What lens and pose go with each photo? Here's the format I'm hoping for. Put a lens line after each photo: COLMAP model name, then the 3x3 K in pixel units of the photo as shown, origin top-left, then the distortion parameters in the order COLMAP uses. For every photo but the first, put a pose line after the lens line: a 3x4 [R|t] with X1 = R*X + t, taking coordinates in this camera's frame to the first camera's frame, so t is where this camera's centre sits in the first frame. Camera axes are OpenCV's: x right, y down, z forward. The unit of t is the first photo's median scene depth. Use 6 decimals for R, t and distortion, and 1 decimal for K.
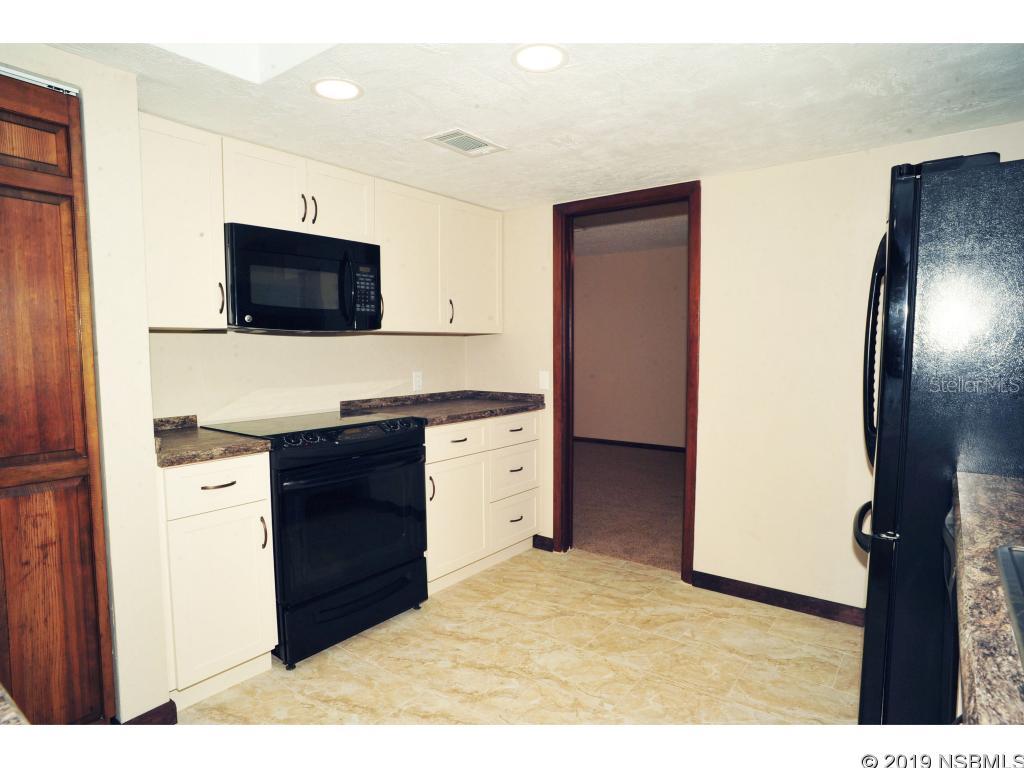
lens RADIAL K [[584.8, 0, 516.4], [0, 584.8, 382.4], [0, 0, 1]] dist [-0.078914, 0.045586]
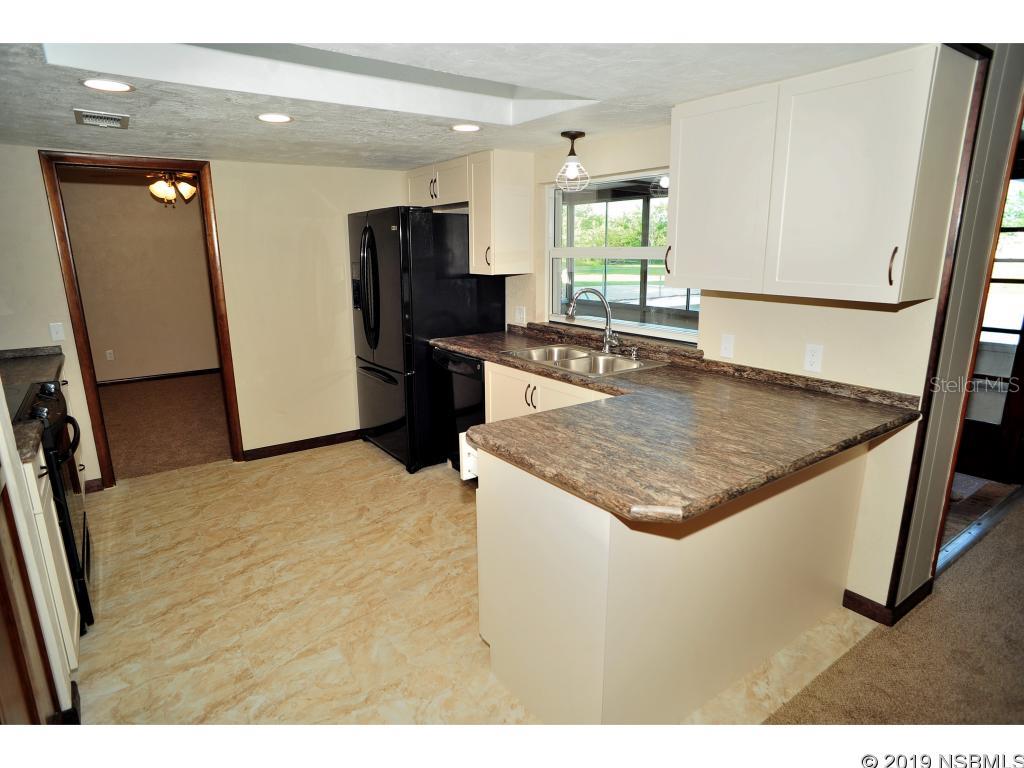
lens RADIAL K [[584.8, 0, 512.2], [0, 584.8, 387.1], [0, 0, 1]] dist [-0.078914, 0.045586]
pose [[0.295725, -0.221297, 0.929287, -0.880653], [0.064920, 0.975204, 0.211572, -0.090537], [-0.953065, -0.002238, 0.302759, -0.050697]]
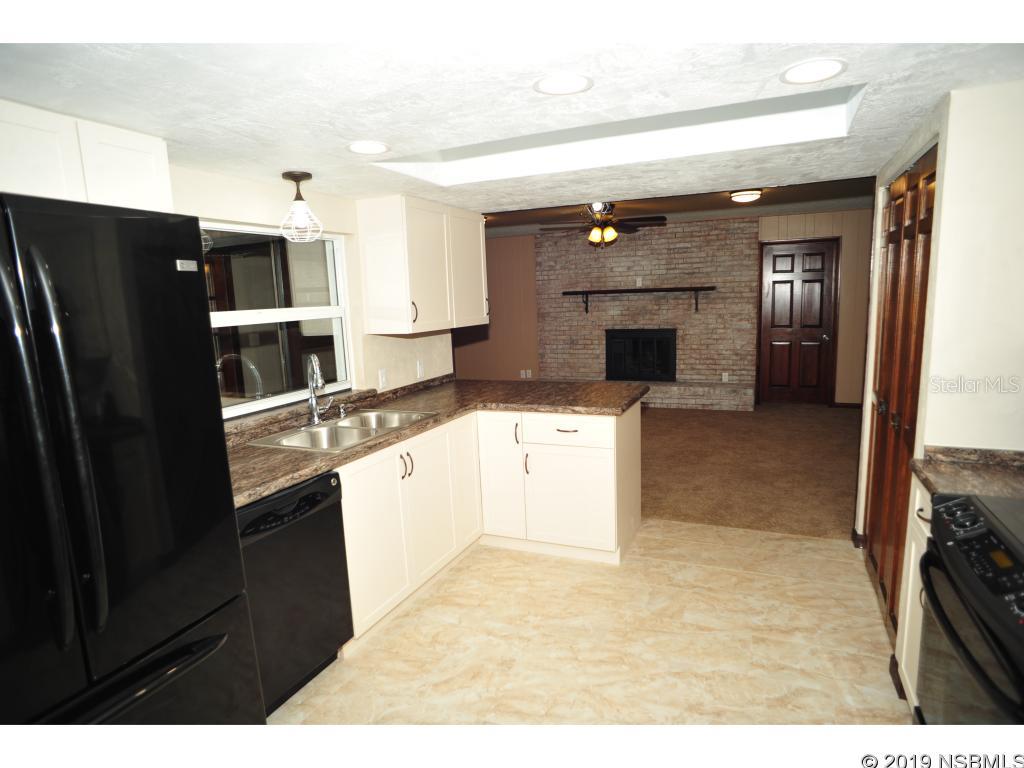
lens RADIAL K [[584.8, 0, 515.8], [0, 584.8, 389.4], [0, 0, 1]] dist [-0.078914, 0.045586]
pose [[-0.972599, 0.079174, -0.218590, 0.230988], [0.030020, 0.975122, 0.219625, -0.182168], [0.230541, 0.207045, -0.950780, 1.276990]]
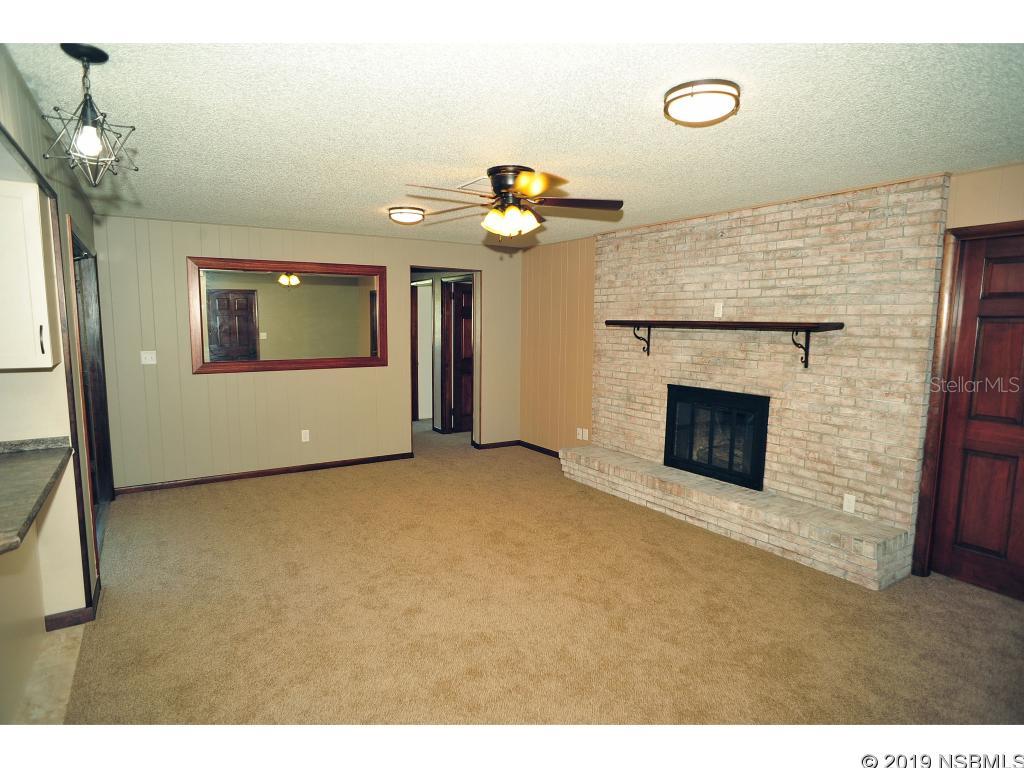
lens RADIAL K [[584.8, 0, 513.8], [0, 584.8, 391.8], [0, 0, 1]] dist [-0.078914, 0.045586]
pose [[-0.940517, -0.042344, 0.337098, -1.097435], [0.019361, 0.983910, 0.177610, -0.122267], [-0.339195, 0.173572, -0.924564, 0.322783]]
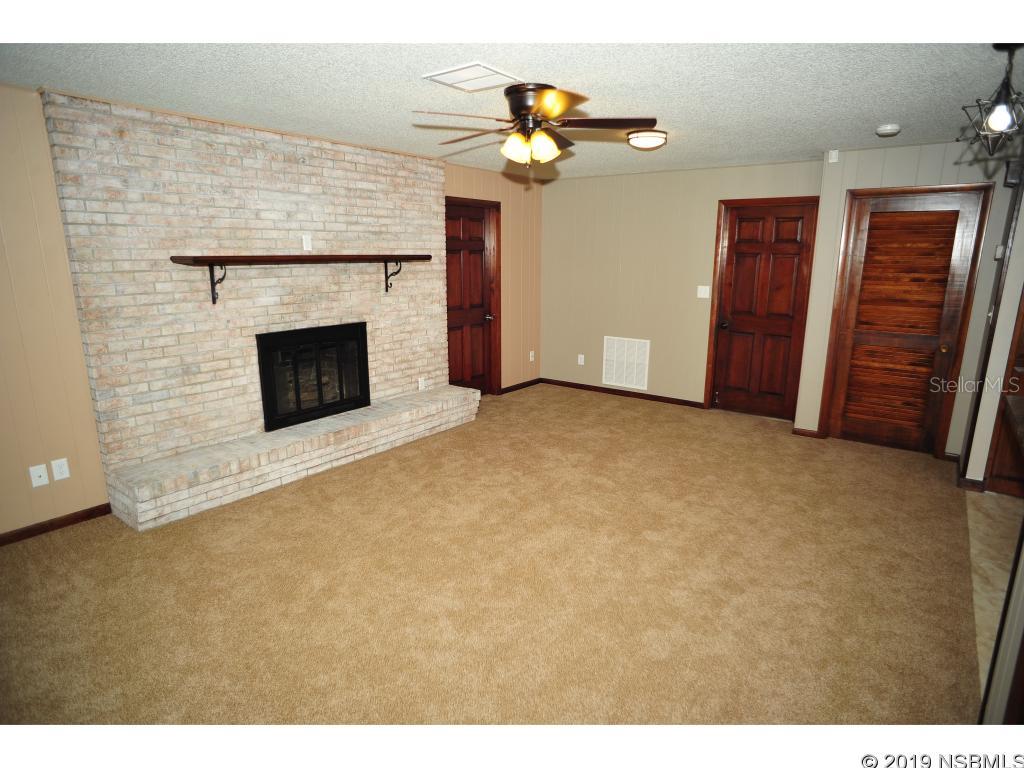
lens RADIAL K [[584.8, 0, 519.5], [0, 584.8, 392.0], [0, 0, 1]] dist [-0.078914, 0.045586]
pose [[0.022451, 0.236910, -0.971272, 0.611902], [-0.070186, 0.969494, 0.234853, -0.059878], [0.997281, 0.062897, 0.038394, -0.965314]]
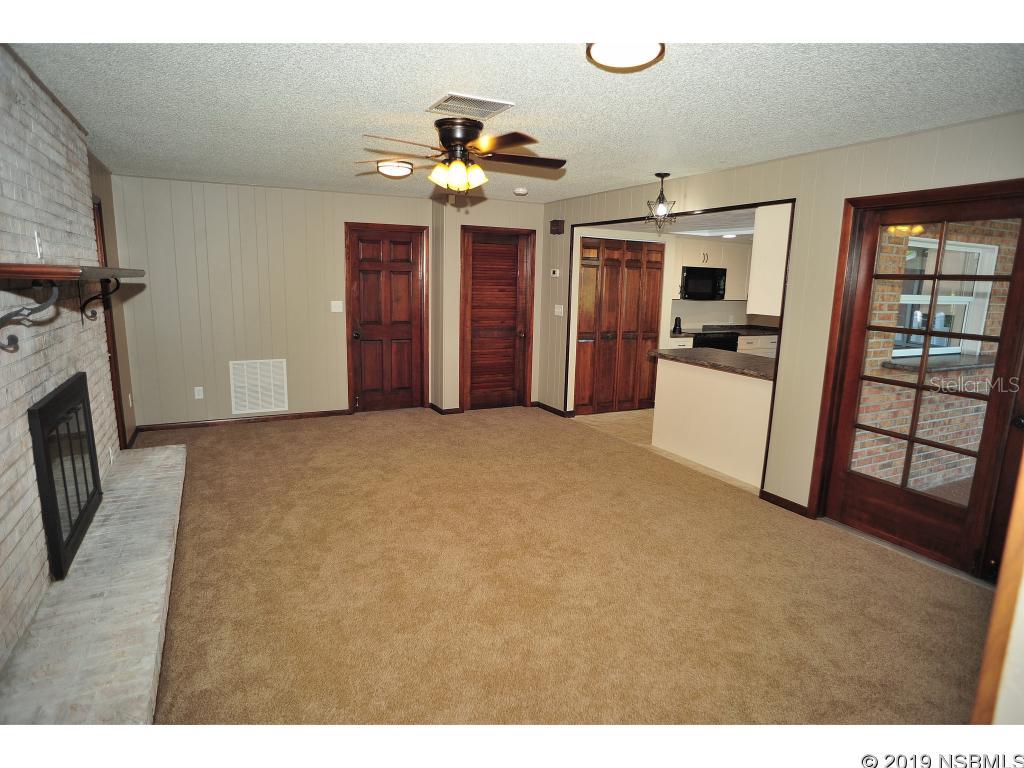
lens RADIAL K [[584.8, 0, 514.3], [0, 584.8, 378.5], [0, 0, 1]] dist [-0.078914, 0.045586]
pose [[0.903254, 0.098120, -0.417738, 0.054056], [-0.054279, 0.991812, 0.115597, 0.018379], [0.425660, -0.081739, 0.901184, -2.062751]]
